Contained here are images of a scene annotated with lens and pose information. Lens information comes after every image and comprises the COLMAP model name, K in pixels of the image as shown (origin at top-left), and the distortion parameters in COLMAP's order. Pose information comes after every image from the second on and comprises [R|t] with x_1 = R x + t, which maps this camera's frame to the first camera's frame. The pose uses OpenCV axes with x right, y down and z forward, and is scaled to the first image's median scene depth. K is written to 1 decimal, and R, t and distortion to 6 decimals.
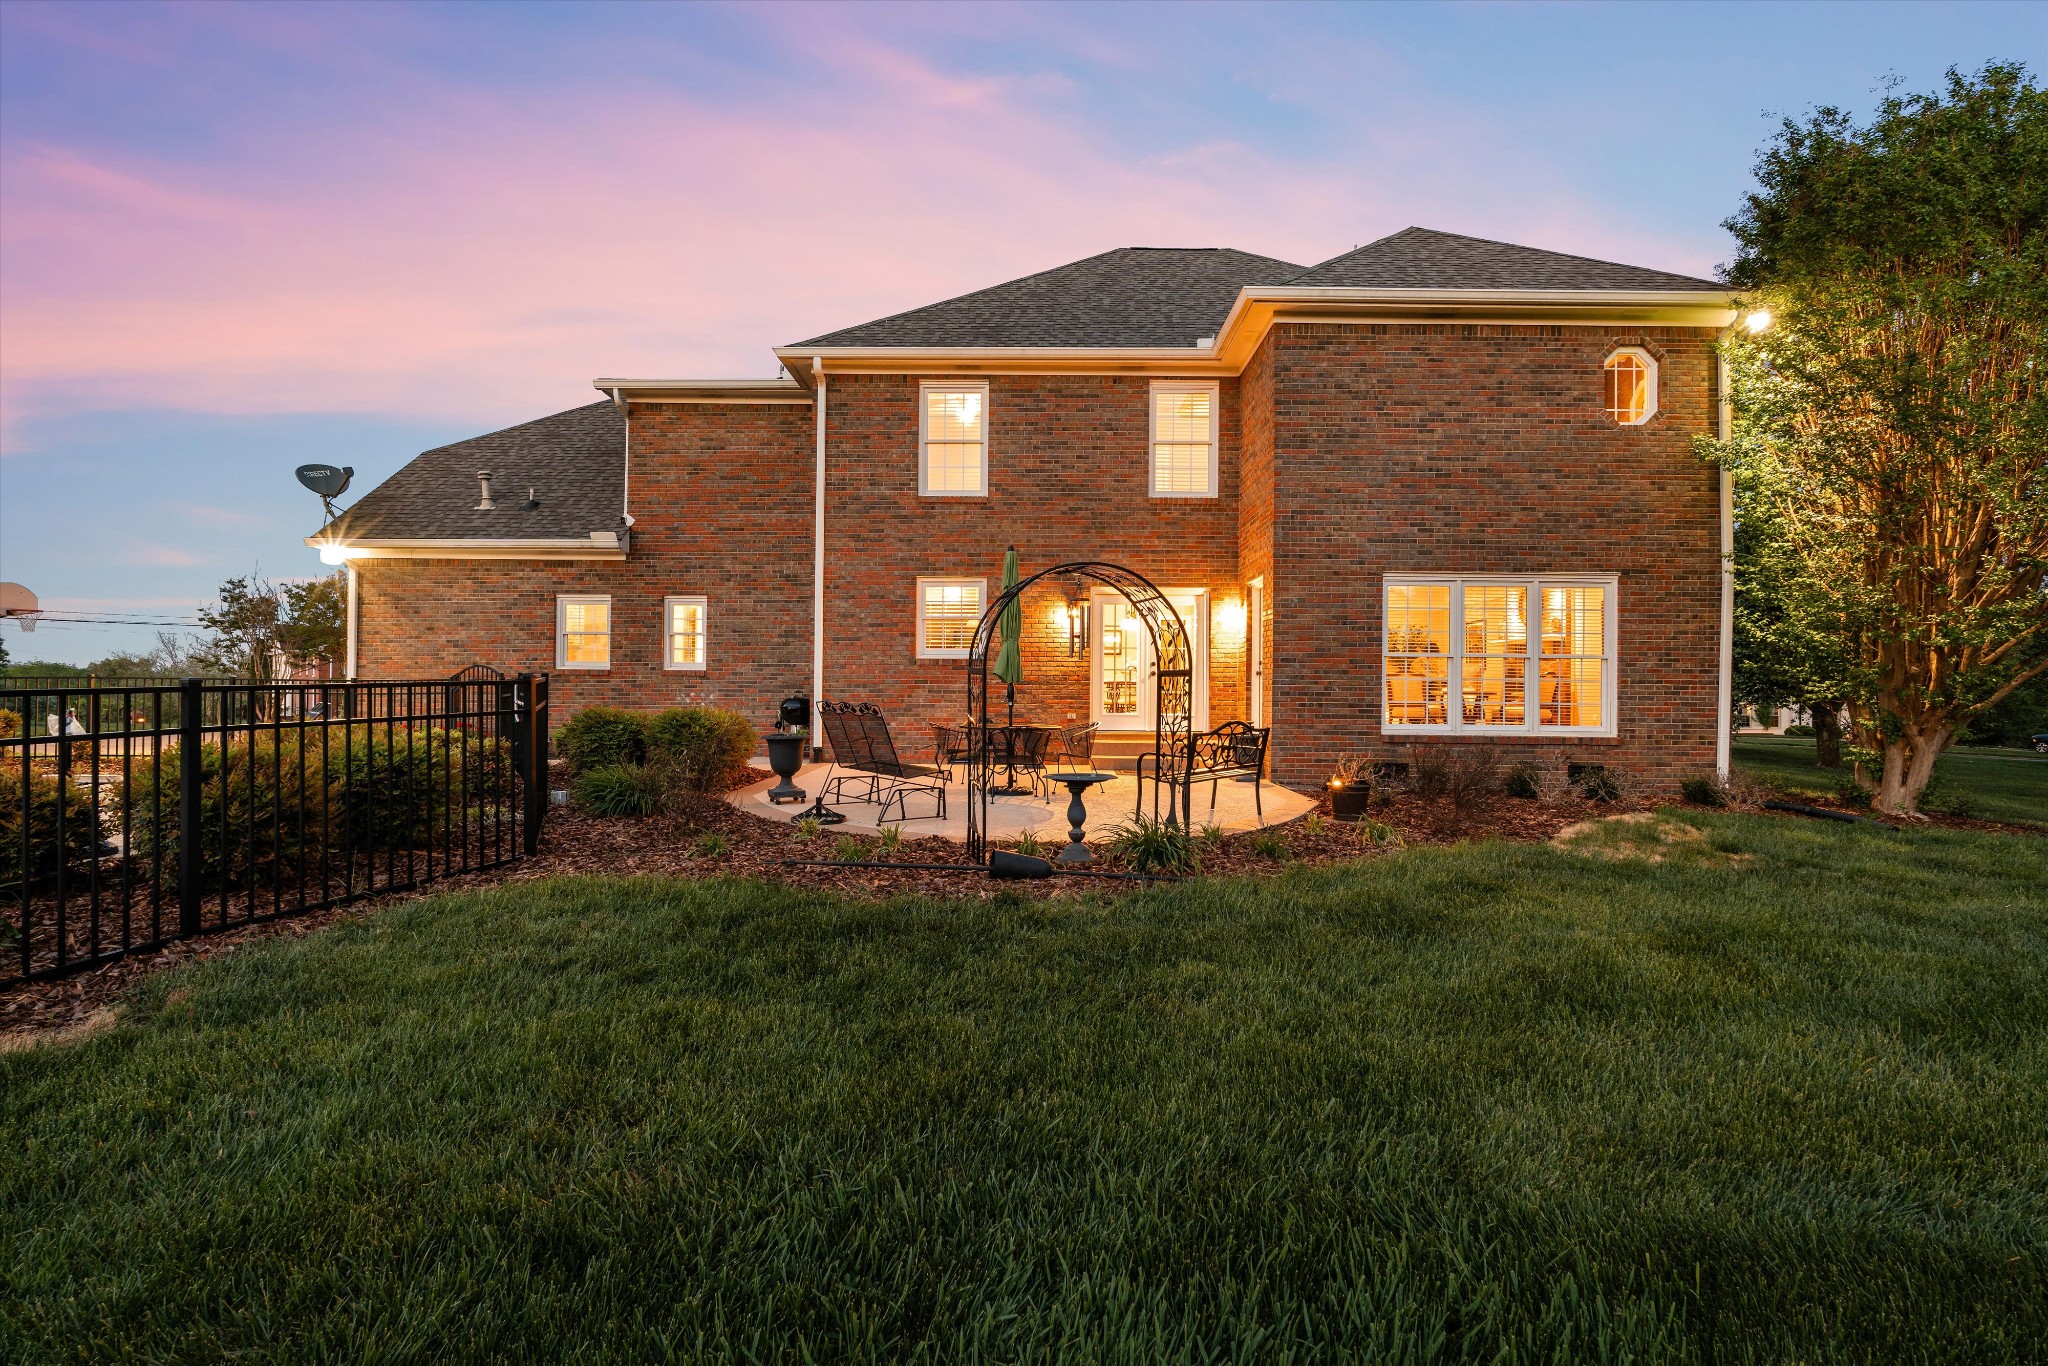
lens RADIAL K [[940.3, 0, 1021.0], [0, 940.3, 692.3], [0, 0, 1]] dist [-0.007486, 0.000775]
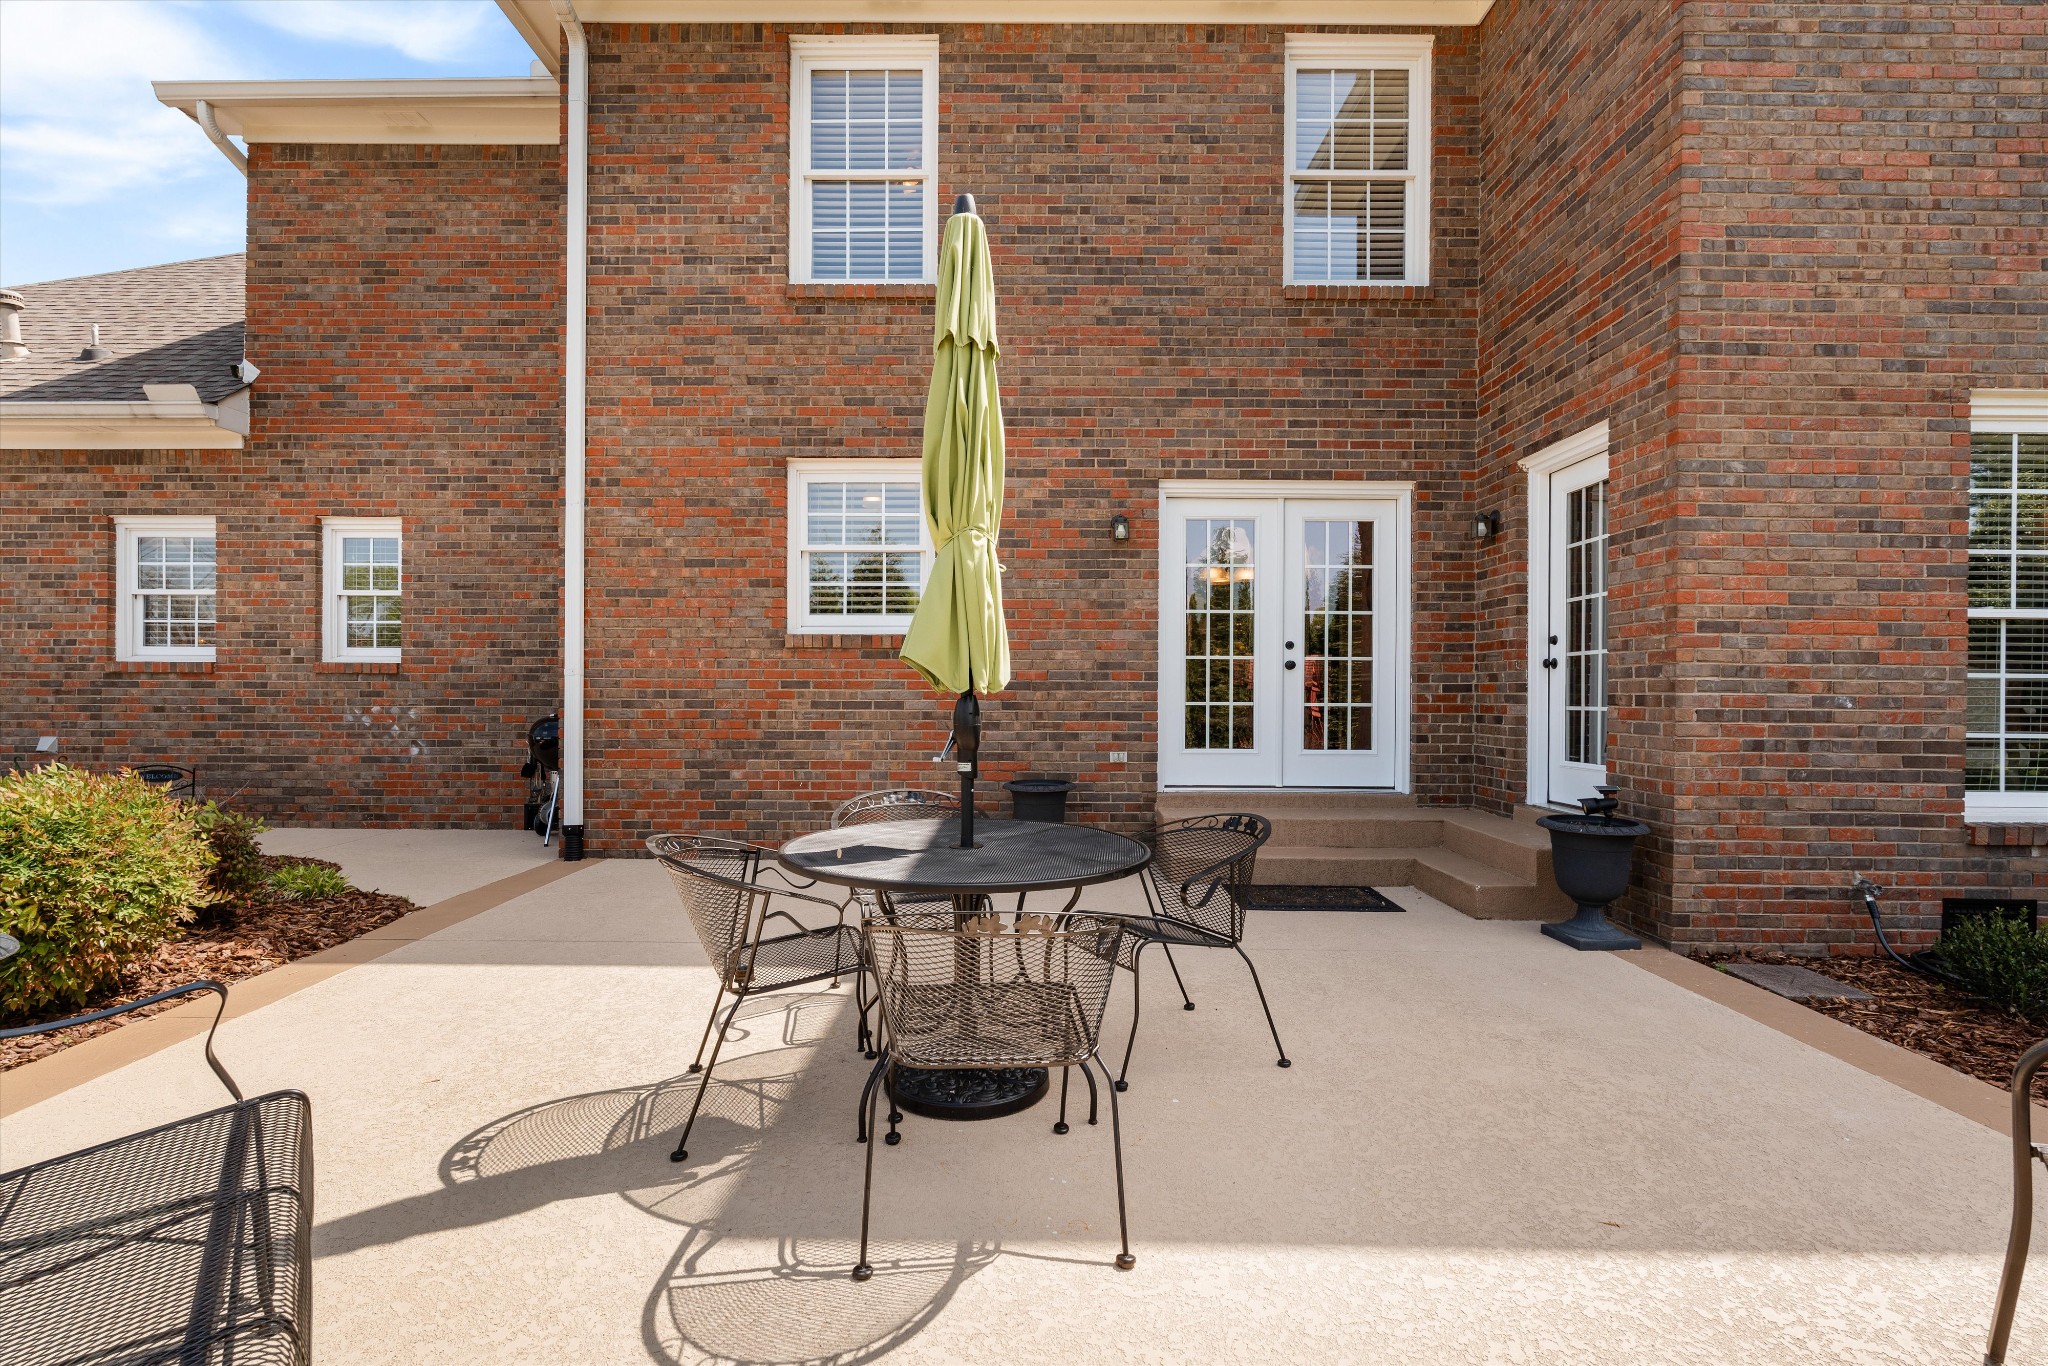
lens RADIAL K [[940.3, 0, 1021.0], [0, 940.3, 692.3], [0, 0, 1]] dist [-0.007486, 0.000775]
pose [[0.999984, -0.004107, 0.003976, 0.003348], [0.004084, 0.999975, 0.005762, -0.009538], [-0.003999, -0.005746, 0.999975, 0.533207]]
